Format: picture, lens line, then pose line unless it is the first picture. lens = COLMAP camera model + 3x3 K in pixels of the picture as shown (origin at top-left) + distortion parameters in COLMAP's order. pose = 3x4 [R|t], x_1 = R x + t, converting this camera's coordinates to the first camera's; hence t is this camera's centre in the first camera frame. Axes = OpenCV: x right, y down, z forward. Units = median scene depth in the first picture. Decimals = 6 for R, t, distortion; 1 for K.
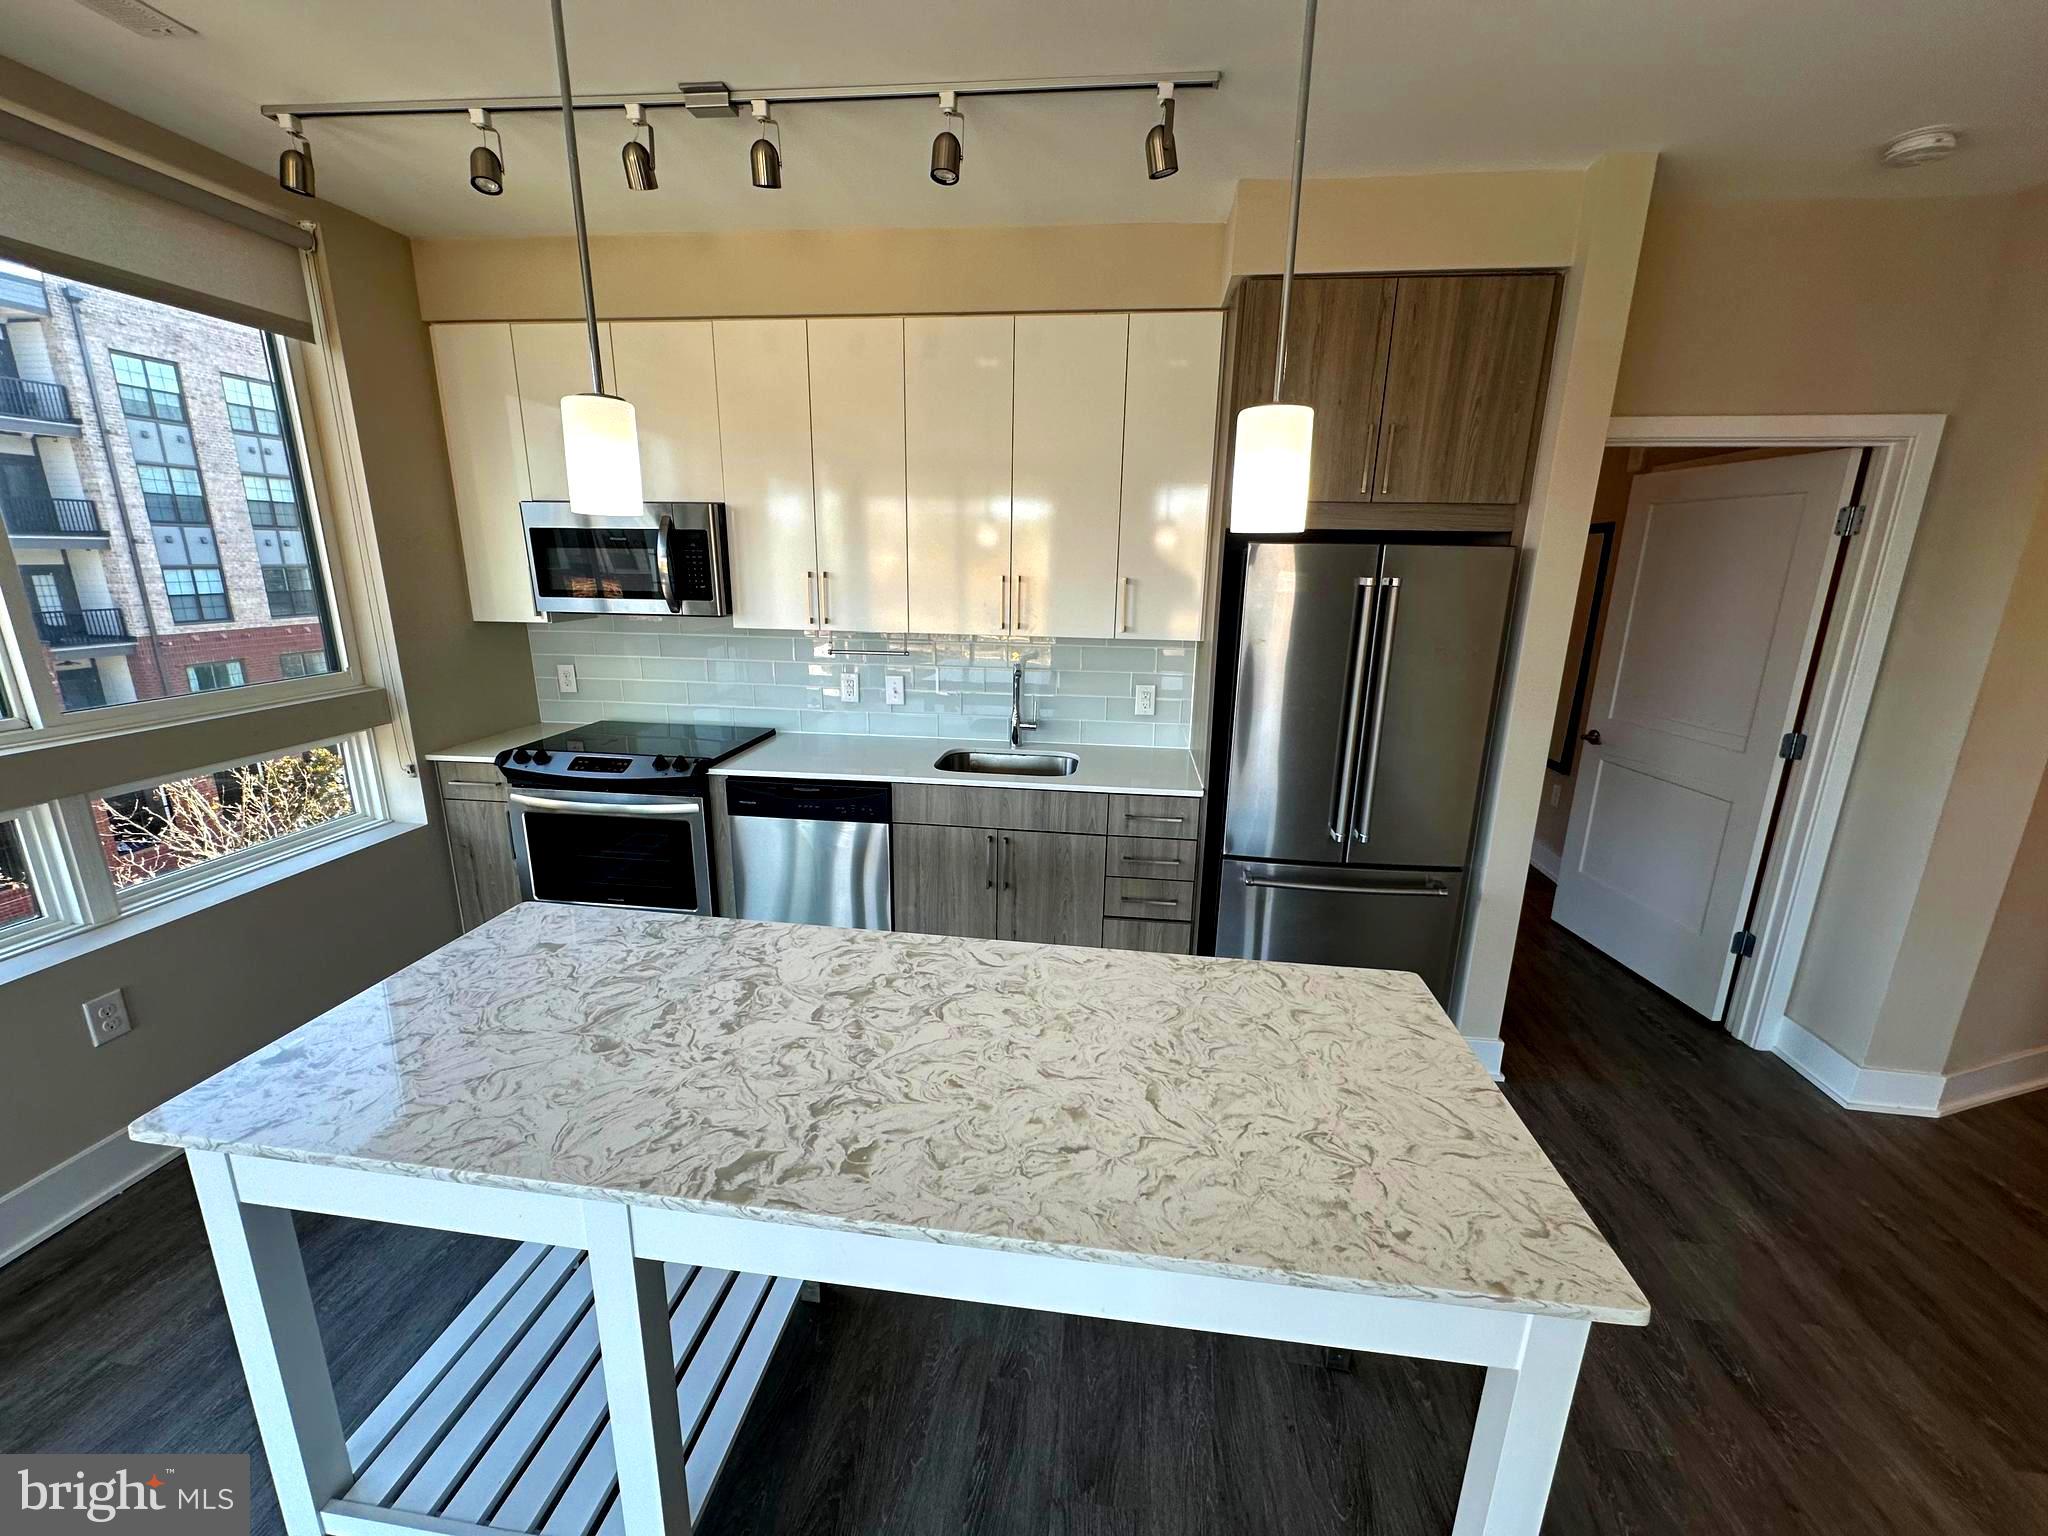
lens RADIAL K [[814.6, 0, 1022.6], [0, 814.6, 771.3], [0, 0, 1]] dist [-0.003587, 0.001004]
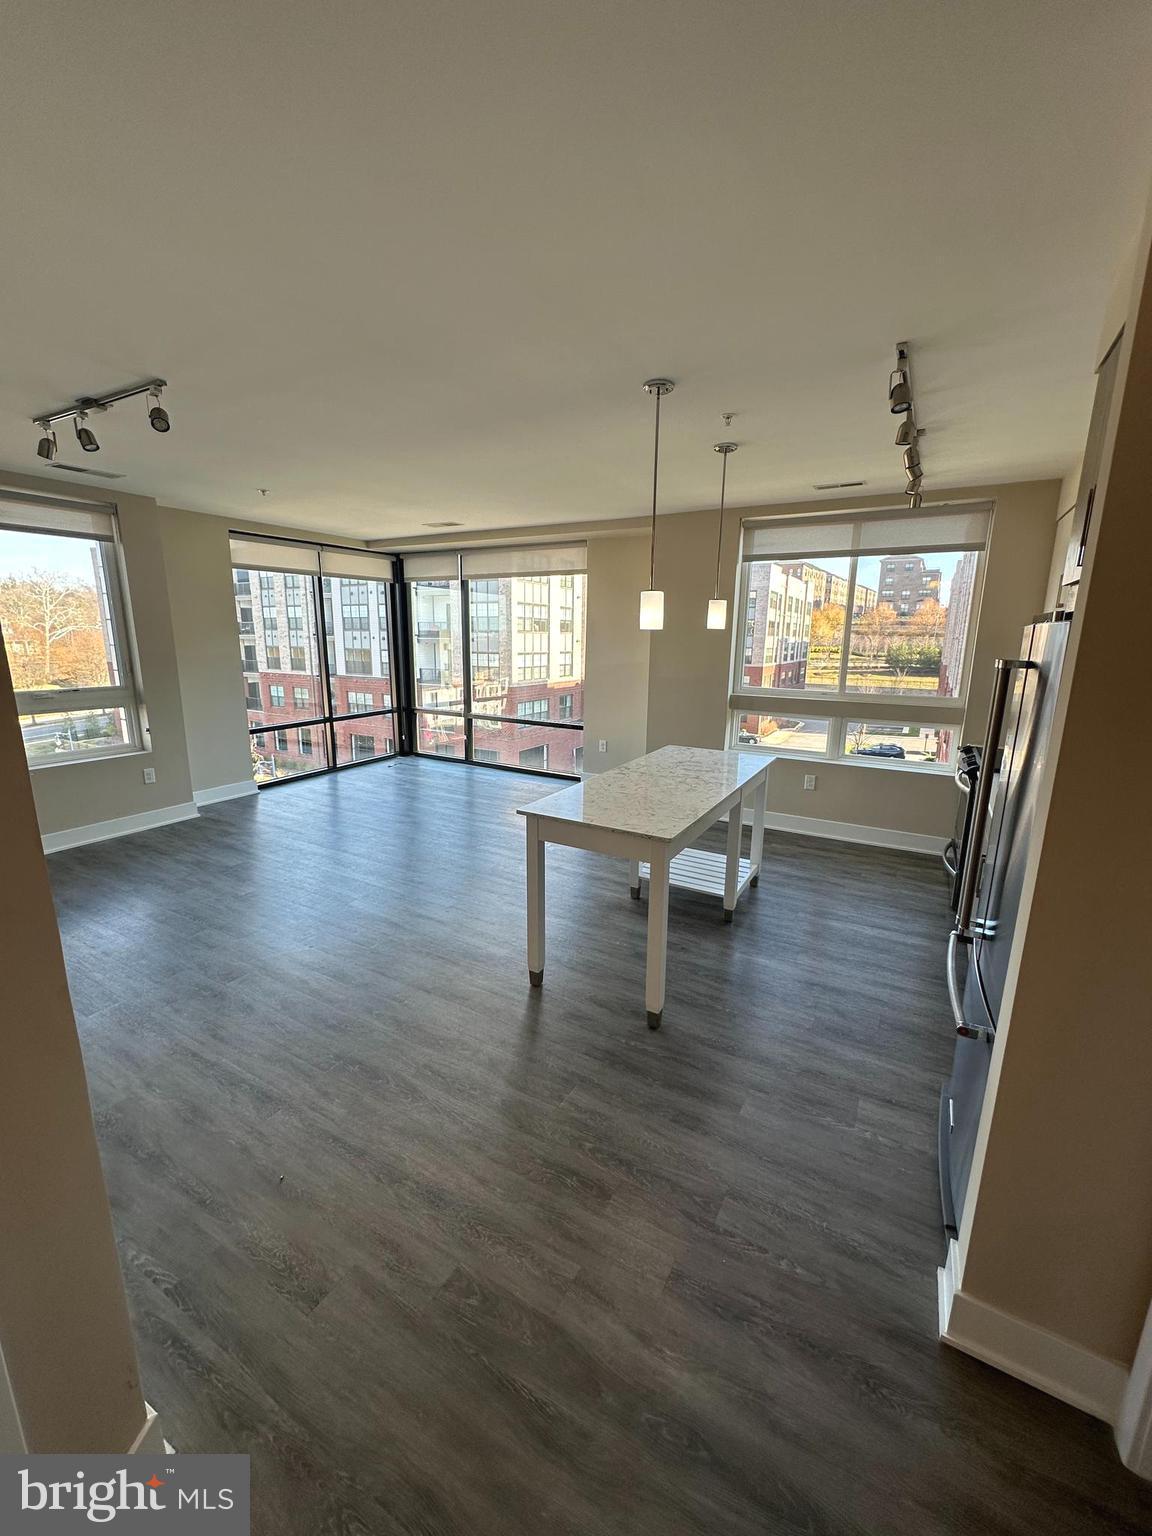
lens RADIAL K [[610.9, 0, 577.0], [0, 610.9, 768.2], [0, 0, 1]] dist [-0.003587, 0.001004]
pose [[-0.387246, 0.174931, -0.905229, 1.070687], [-0.249270, 0.925405, 0.285465, -0.161815], [0.887640, 0.336192, -0.314754, 0.675627]]
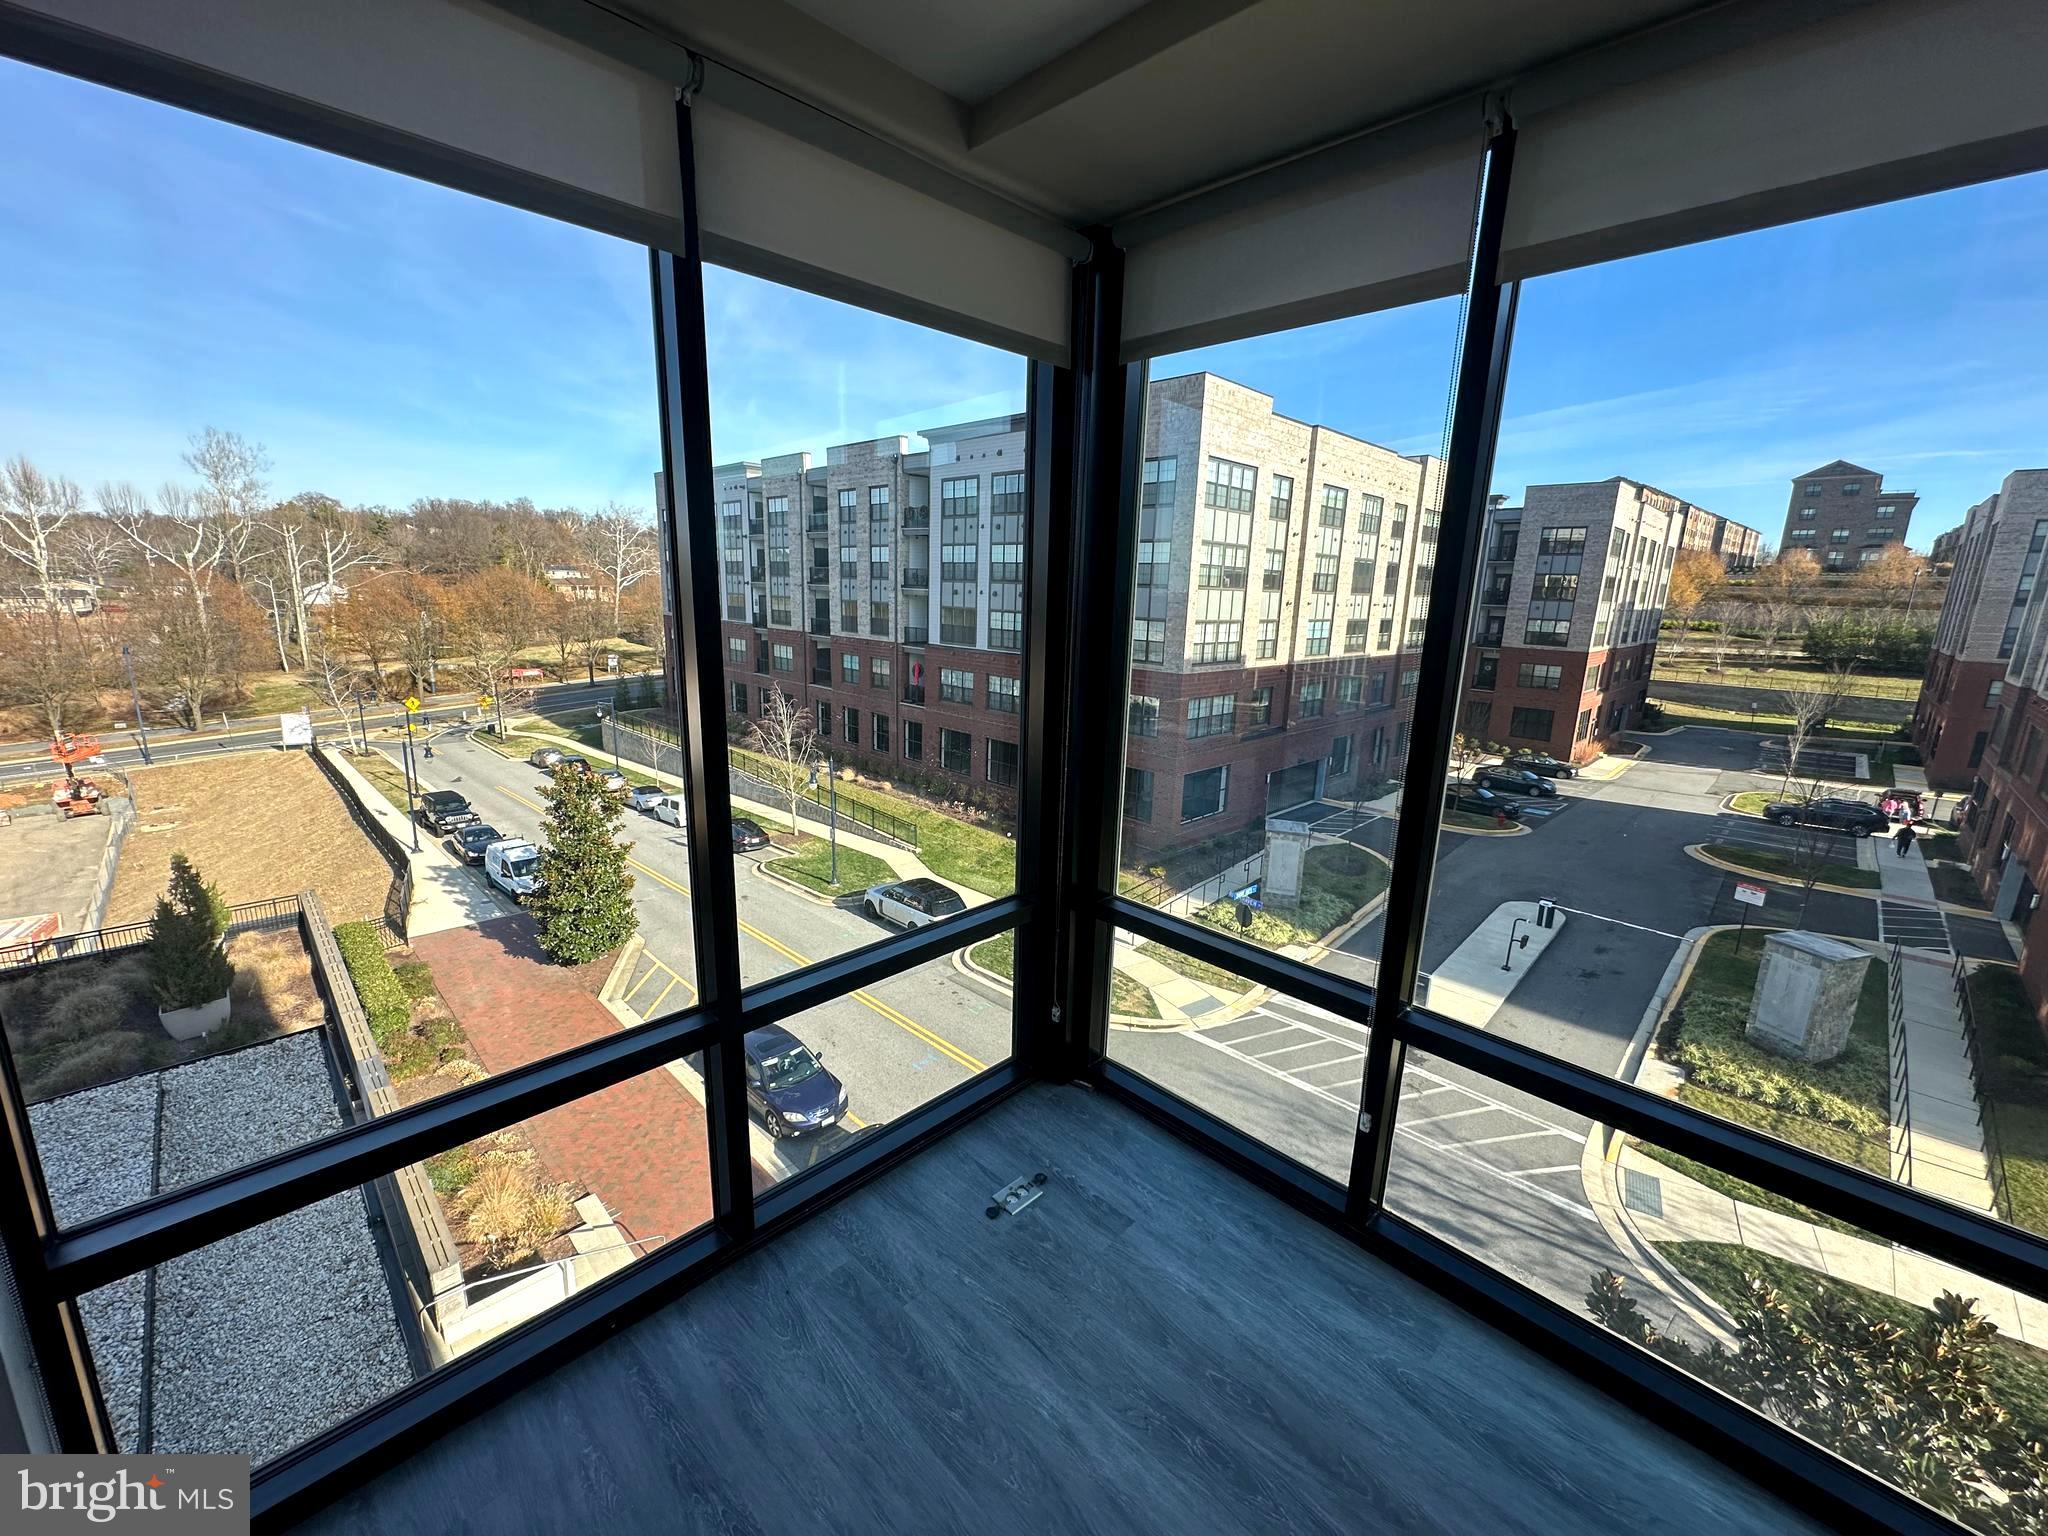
lens RADIAL K [[814.6, 0, 1022.0], [0, 814.6, 767.1], [0, 0, 1]] dist [-0.003587, 0.001004]
pose [[-0.616246, 0.136163, -0.775693, -0.500954], [-0.236575, 0.907446, 0.347237, 0.147468], [0.751181, 0.397493, -0.526998, -0.630041]]
